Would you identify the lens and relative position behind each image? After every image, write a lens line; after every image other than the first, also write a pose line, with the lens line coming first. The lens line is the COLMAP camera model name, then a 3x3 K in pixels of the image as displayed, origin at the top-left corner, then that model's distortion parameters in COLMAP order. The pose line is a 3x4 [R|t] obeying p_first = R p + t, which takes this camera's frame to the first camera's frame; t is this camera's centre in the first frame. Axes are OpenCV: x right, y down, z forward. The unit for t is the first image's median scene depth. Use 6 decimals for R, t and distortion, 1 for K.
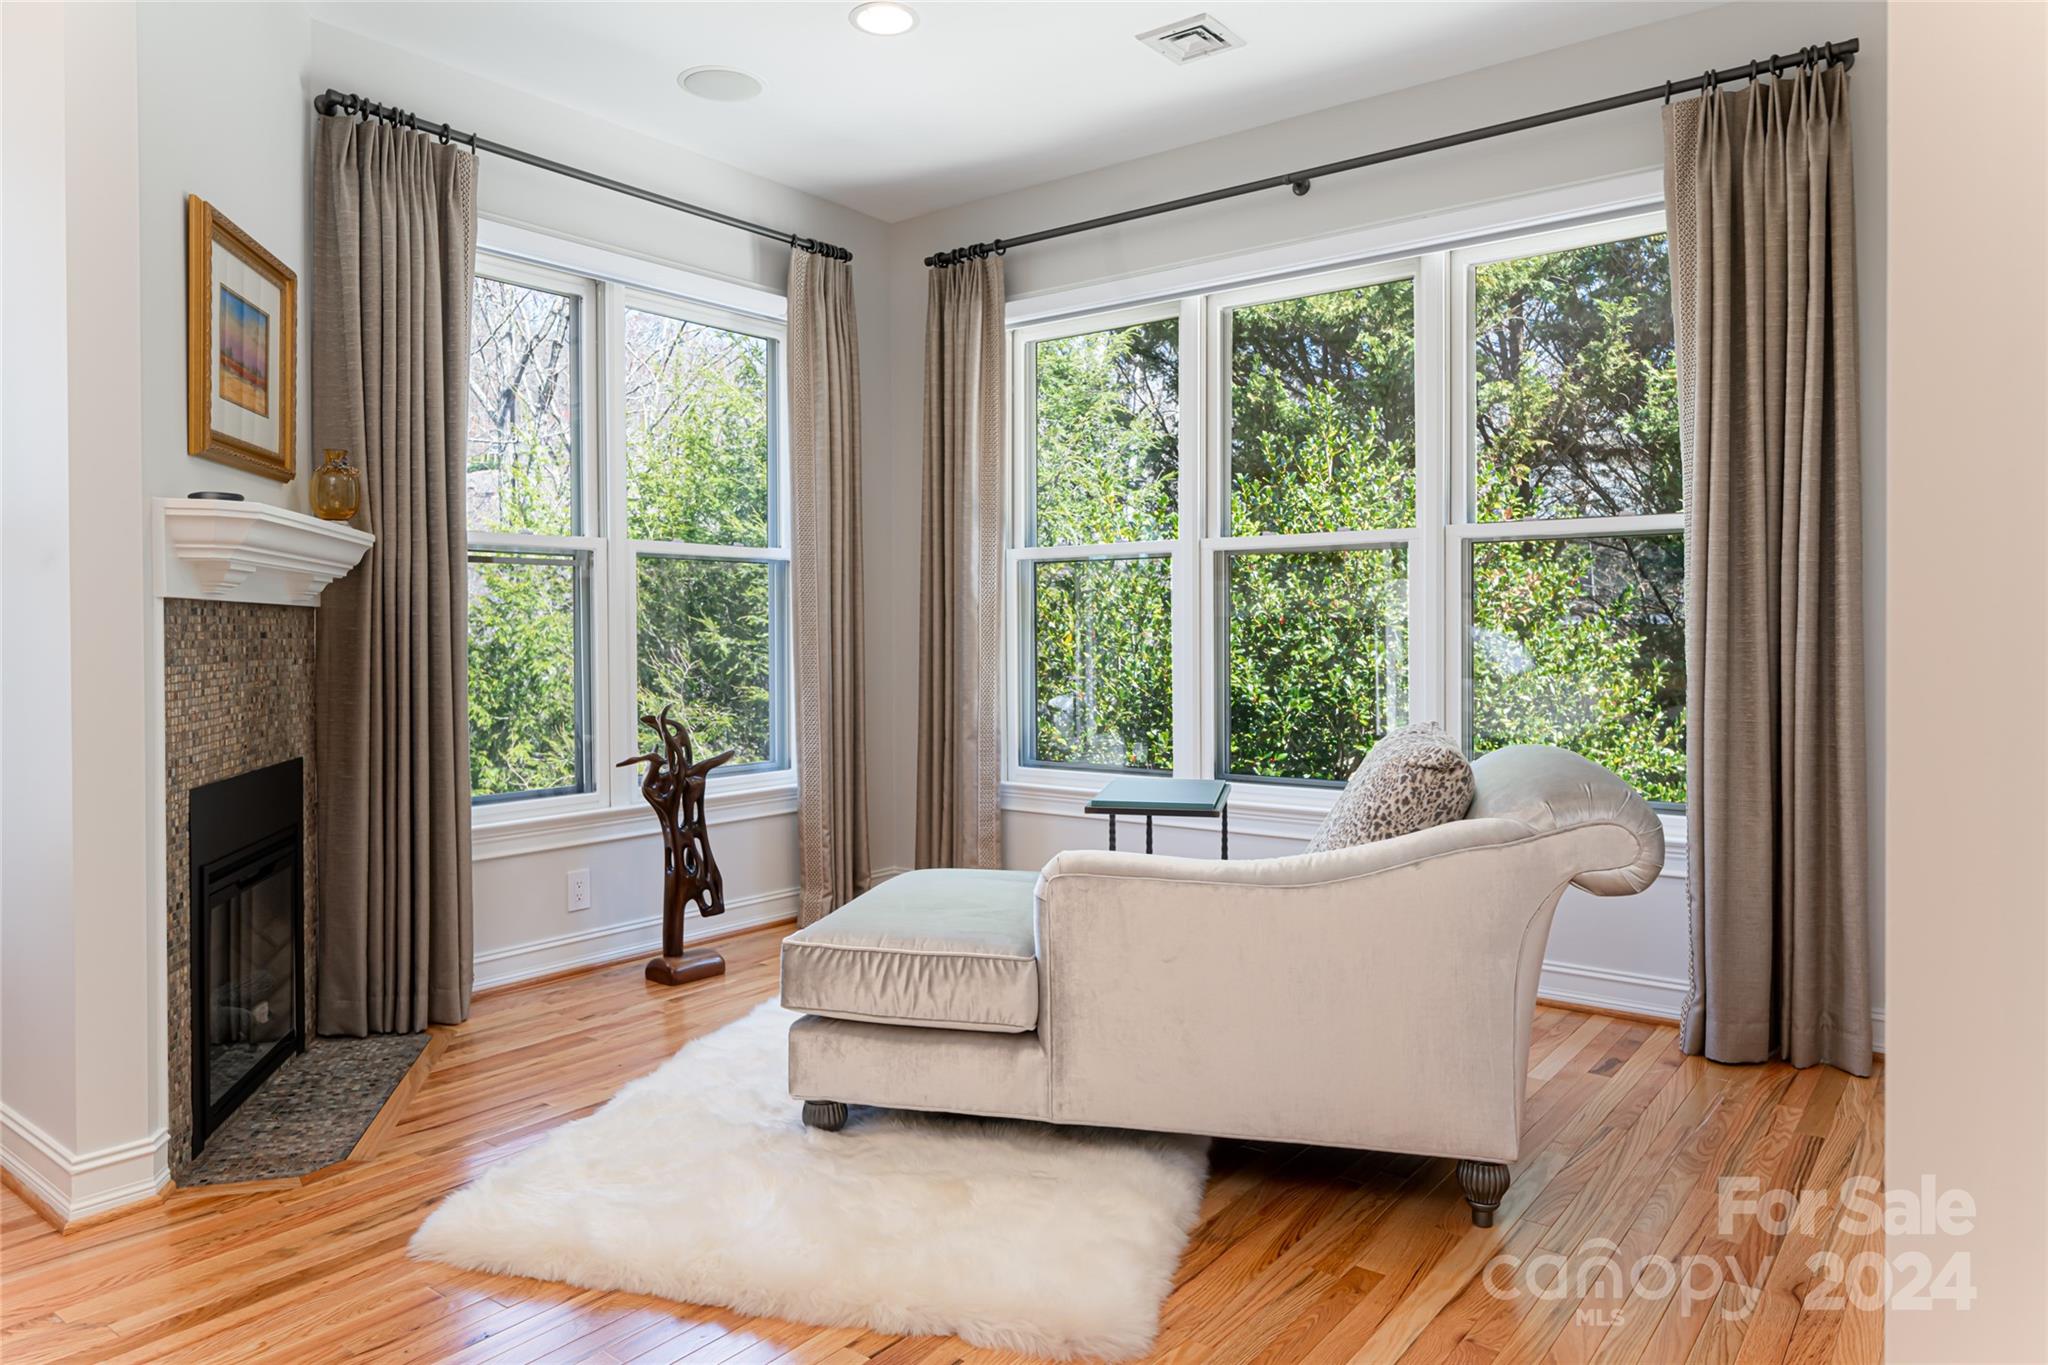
lens RADIAL K [[1301.0, 0, 1027.1], [0, 1301.0, 644.8], [0, 0, 1]] dist [0.000994, 0.001119]
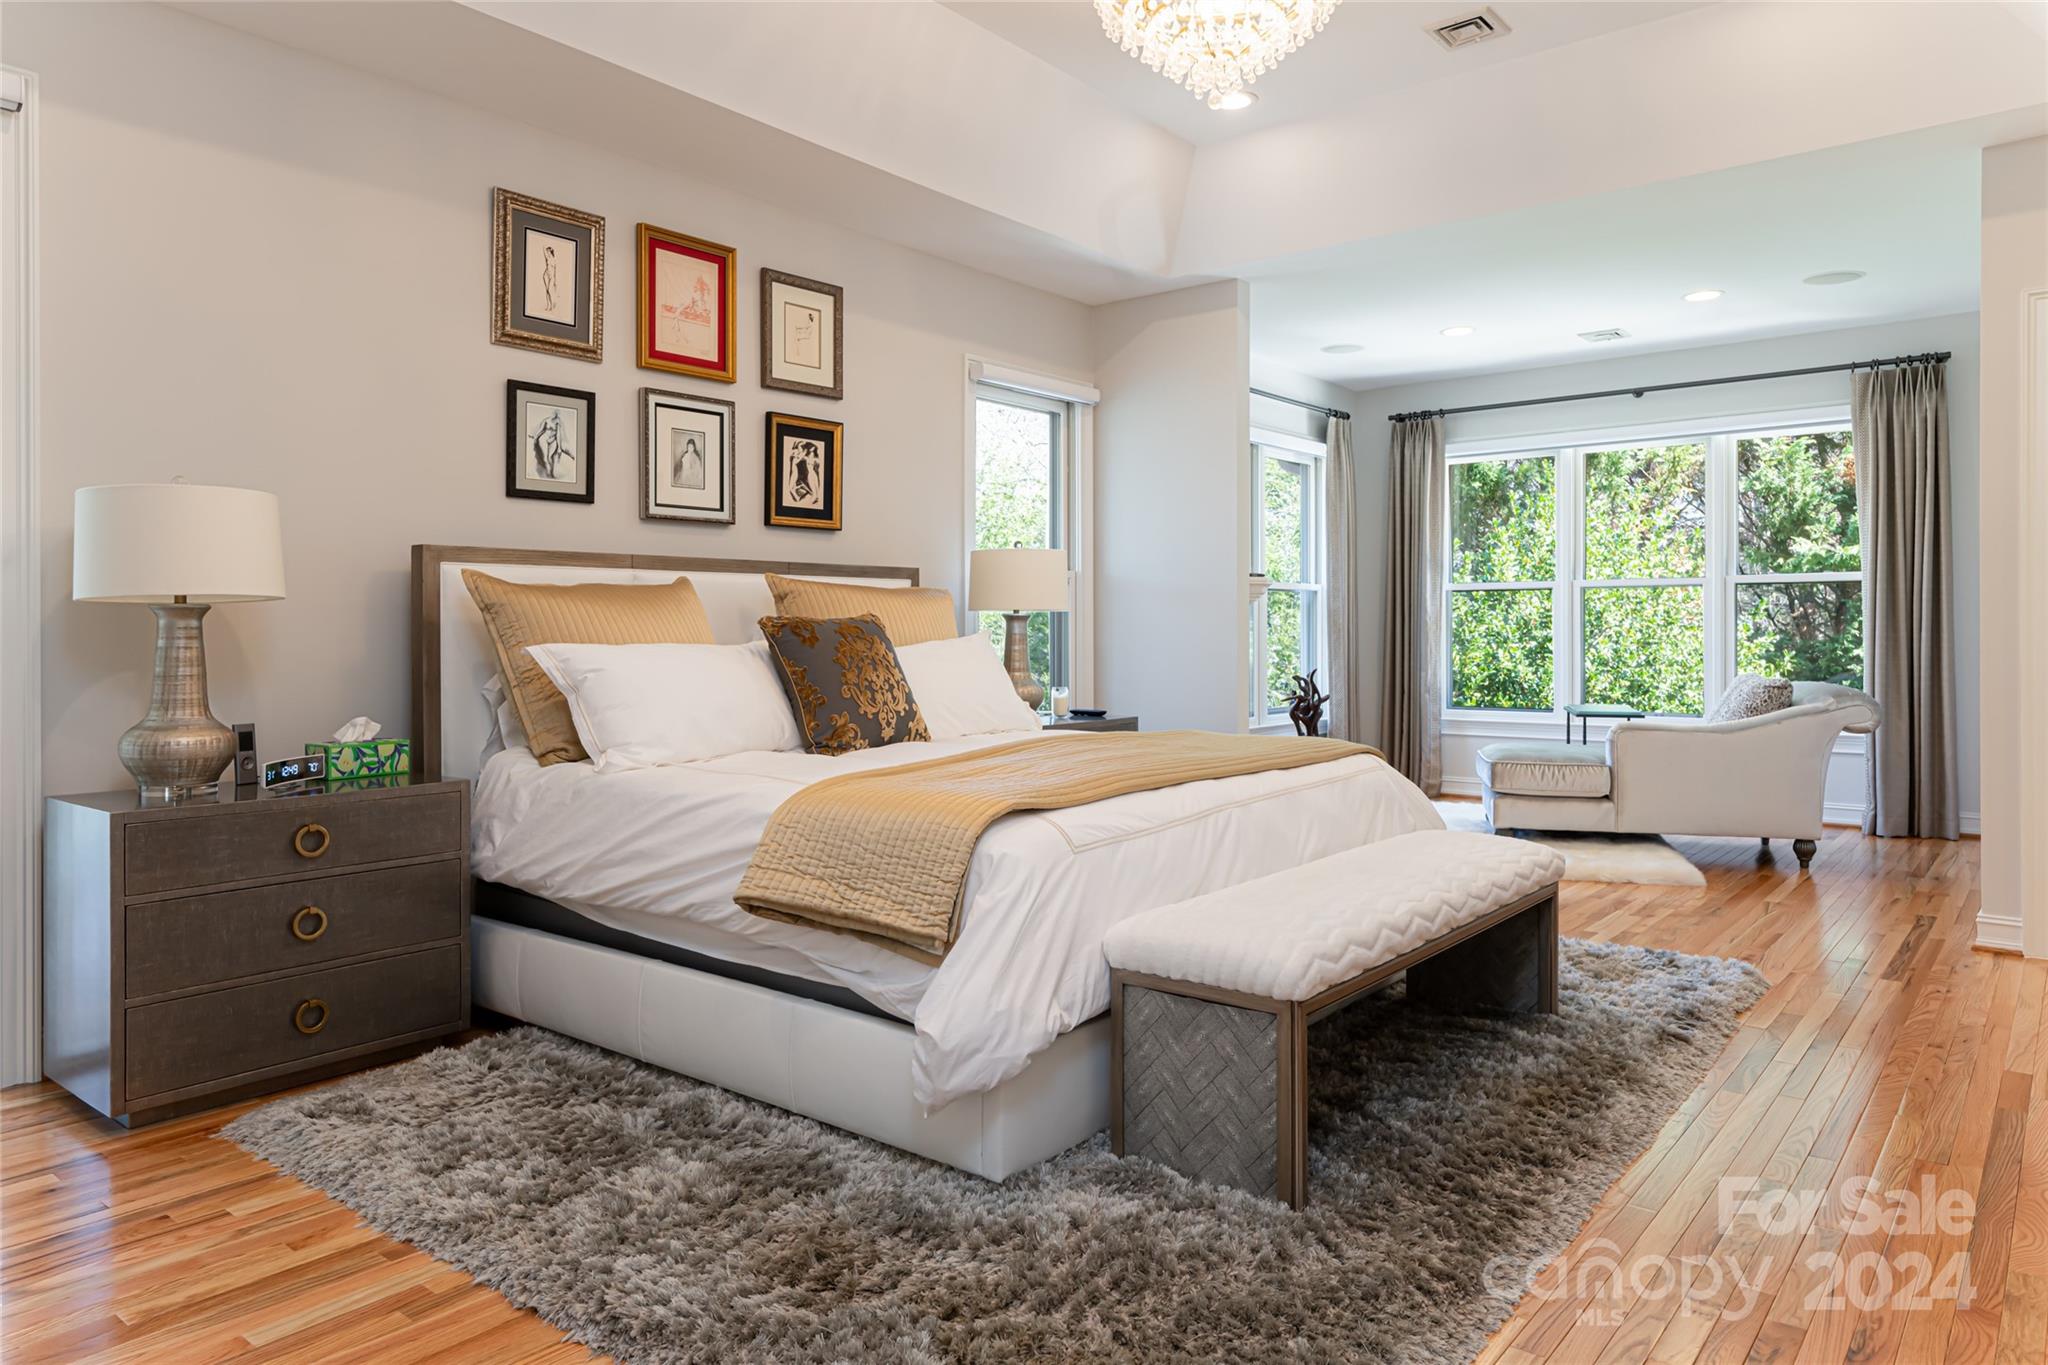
lens RADIAL K [[1289.7, 0, 1020.4], [0, 1289.7, 635.0], [0, 0, 1]] dist [0.006837, 0.001628]
pose [[0.999308, 0.000882, -0.037198, -0.762964], [-0.001138, 0.999976, -0.006863, 0.010719], [0.037191, 0.006900, 0.999284, -1.111122]]
